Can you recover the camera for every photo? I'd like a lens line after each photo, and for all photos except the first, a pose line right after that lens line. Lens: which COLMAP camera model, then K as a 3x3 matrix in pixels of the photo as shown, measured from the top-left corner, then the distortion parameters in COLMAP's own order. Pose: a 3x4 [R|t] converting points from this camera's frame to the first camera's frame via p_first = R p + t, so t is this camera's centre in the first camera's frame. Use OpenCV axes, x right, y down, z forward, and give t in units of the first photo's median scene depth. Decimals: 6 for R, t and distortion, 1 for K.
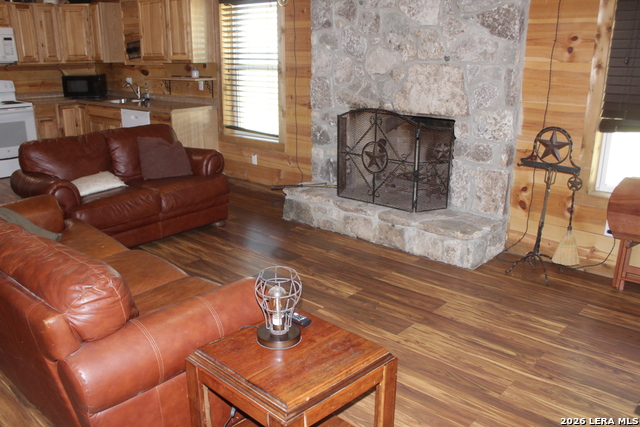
lens RADIAL K [[567.4, 0, 318.1], [0, 567.4, 216.5], [0, 0, 1]] dist [-0.045039, 0.033779]
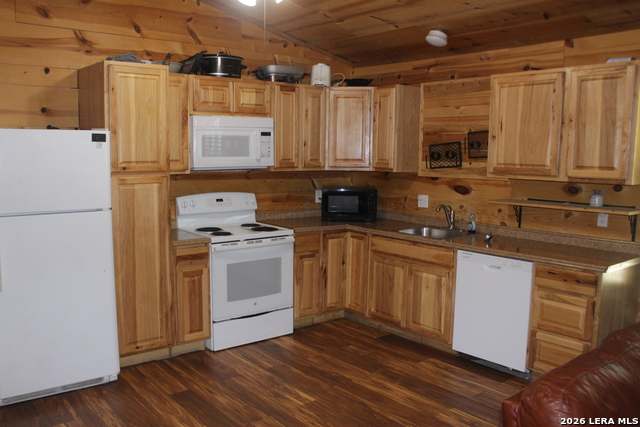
lens RADIAL K [[567.4, 0, 321.7], [0, 567.4, 212.5], [0, 0, 1]] dist [-0.045039, 0.033779]
pose [[0.992731, 0.035416, -0.115029, -0.388959], [-0.054691, 0.984097, -0.169002, -0.109560], [0.107214, 0.174064, 0.978880, 0.347214]]
